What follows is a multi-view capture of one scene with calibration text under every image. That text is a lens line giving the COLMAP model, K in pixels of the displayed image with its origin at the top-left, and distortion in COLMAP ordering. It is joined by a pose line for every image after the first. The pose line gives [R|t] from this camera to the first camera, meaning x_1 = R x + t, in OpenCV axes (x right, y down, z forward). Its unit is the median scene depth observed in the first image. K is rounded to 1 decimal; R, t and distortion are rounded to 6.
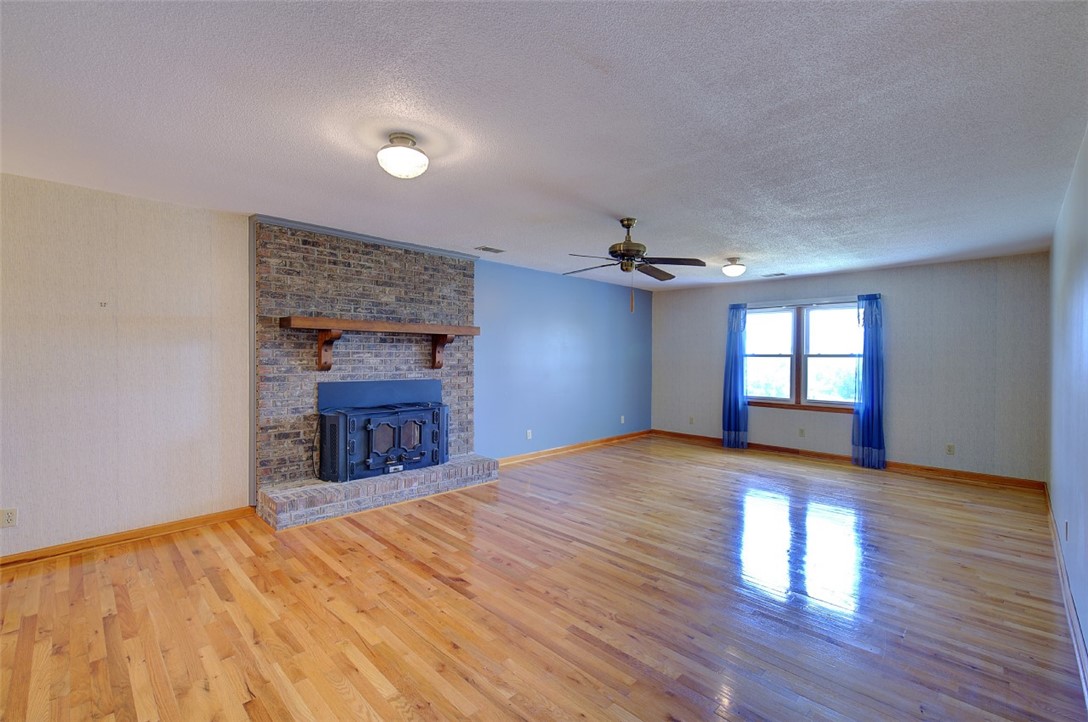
lens RADIAL K [[471.1, 0, 552.8], [0, 471.1, 358.4], [0, 0, 1]] dist [-0.003714, 0.000160]
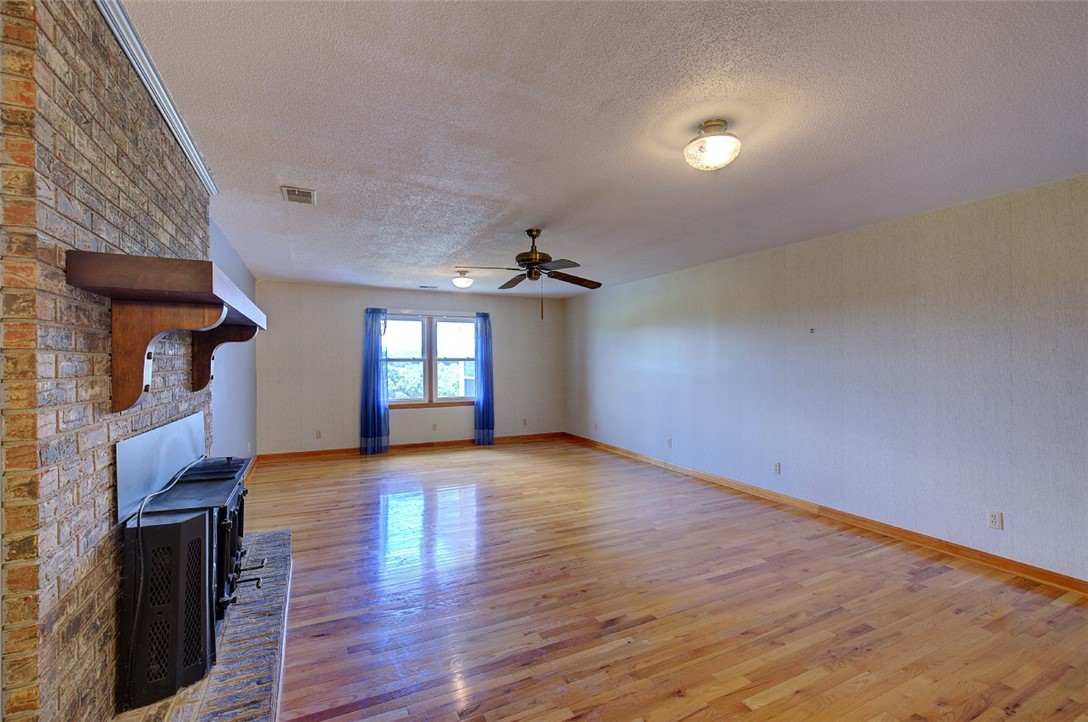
lens RADIAL K [[471.1, 0, 546.1], [0, 471.1, 363.0], [0, 0, 1]] dist [-0.003714, 0.000160]
pose [[0.326983, -0.012759, 0.944944, -0.624416], [0.010764, 0.999894, 0.009776, -0.009102], [-0.944969, 0.006975, 0.327086, 0.492208]]
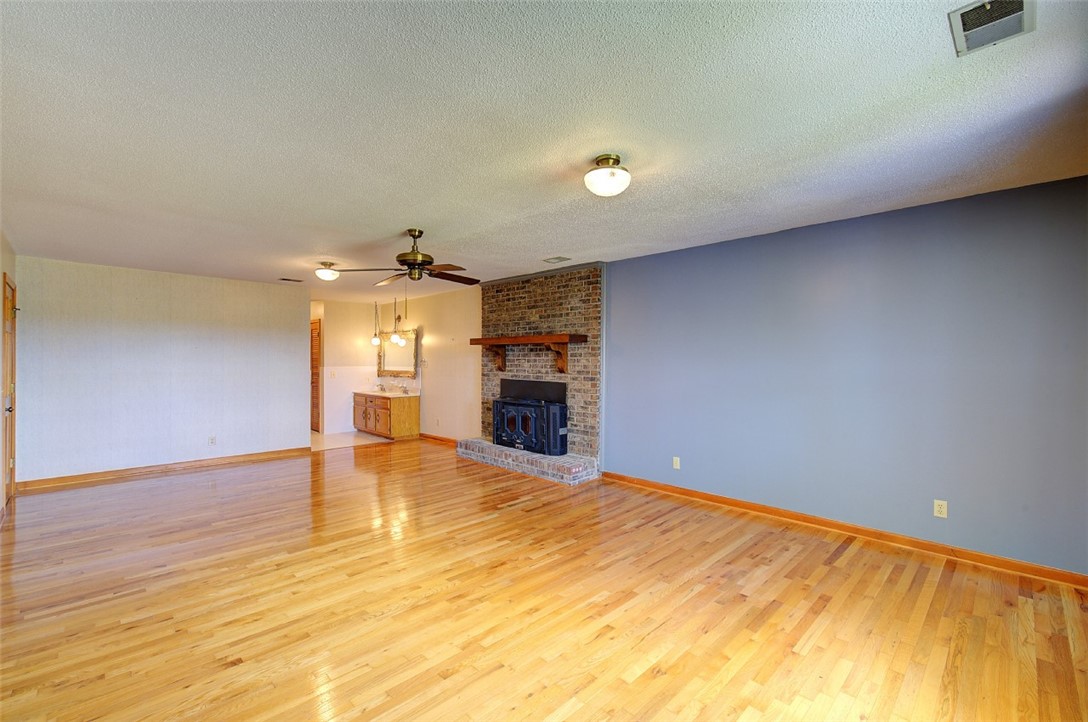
lens RADIAL K [[471.1, 0, 544.9], [0, 471.1, 361.9], [0, 0, 1]] dist [-0.003714, 0.000160]
pose [[-0.011376, -0.004783, -0.999924, 0.917361], [-0.012080, 0.999916, -0.004645, 0.001148], [0.999862, 0.012026, -0.011433, 0.998782]]
